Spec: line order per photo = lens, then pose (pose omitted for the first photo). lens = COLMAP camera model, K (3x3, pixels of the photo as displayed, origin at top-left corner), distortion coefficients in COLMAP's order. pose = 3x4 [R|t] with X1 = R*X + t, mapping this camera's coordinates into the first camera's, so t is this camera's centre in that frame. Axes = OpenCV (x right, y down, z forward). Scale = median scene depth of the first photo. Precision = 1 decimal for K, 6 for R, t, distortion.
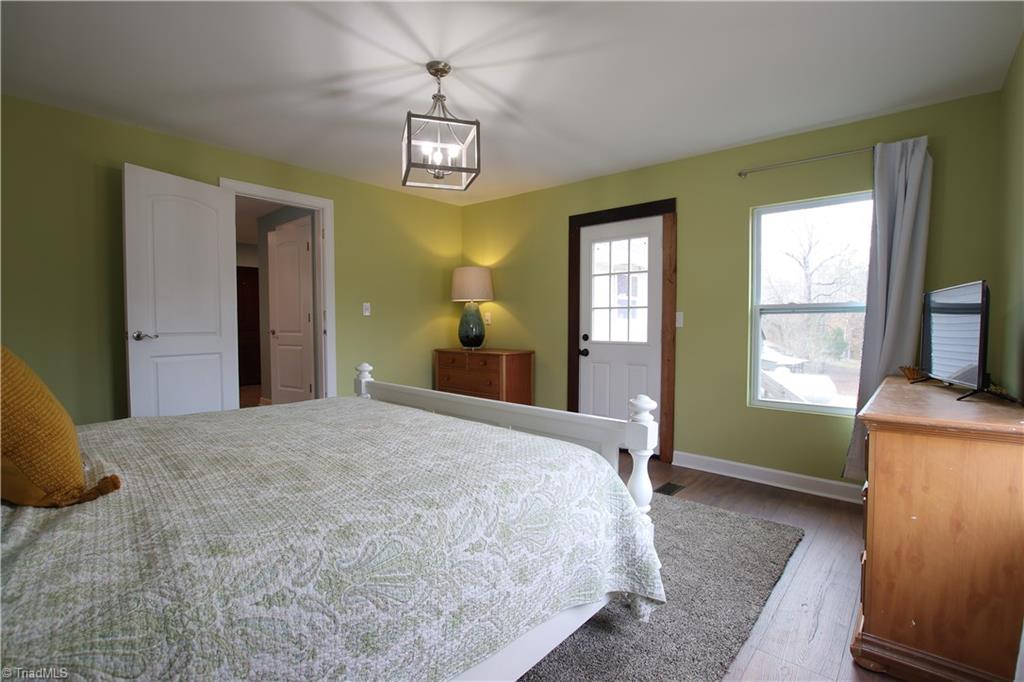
lens RADIAL K [[474.1, 0, 509.1], [0, 474.1, 341.4], [0, 0, 1]] dist [-0.028099, -0.000659]
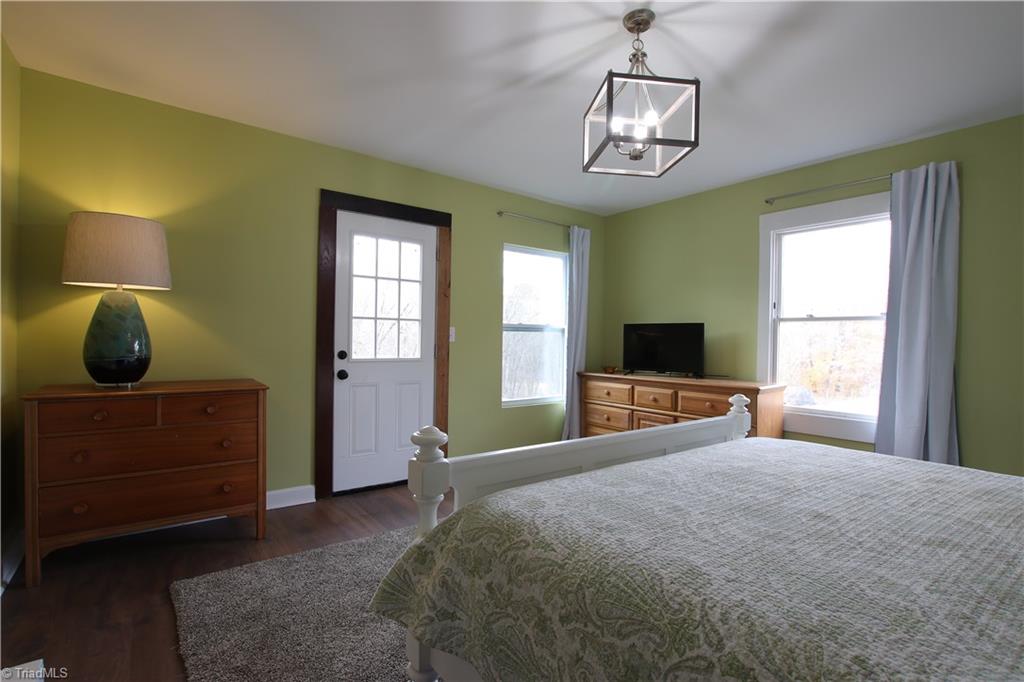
lens RADIAL K [[474.1, 0, 507.6], [0, 474.1, 343.3], [0, 0, 1]] dist [-0.028099, -0.000659]
pose [[0.192123, -0.012621, 0.981290, -0.567359], [0.015029, 0.999838, 0.009918, -0.033007], [-0.981256, 0.012842, 0.192282, 0.633386]]
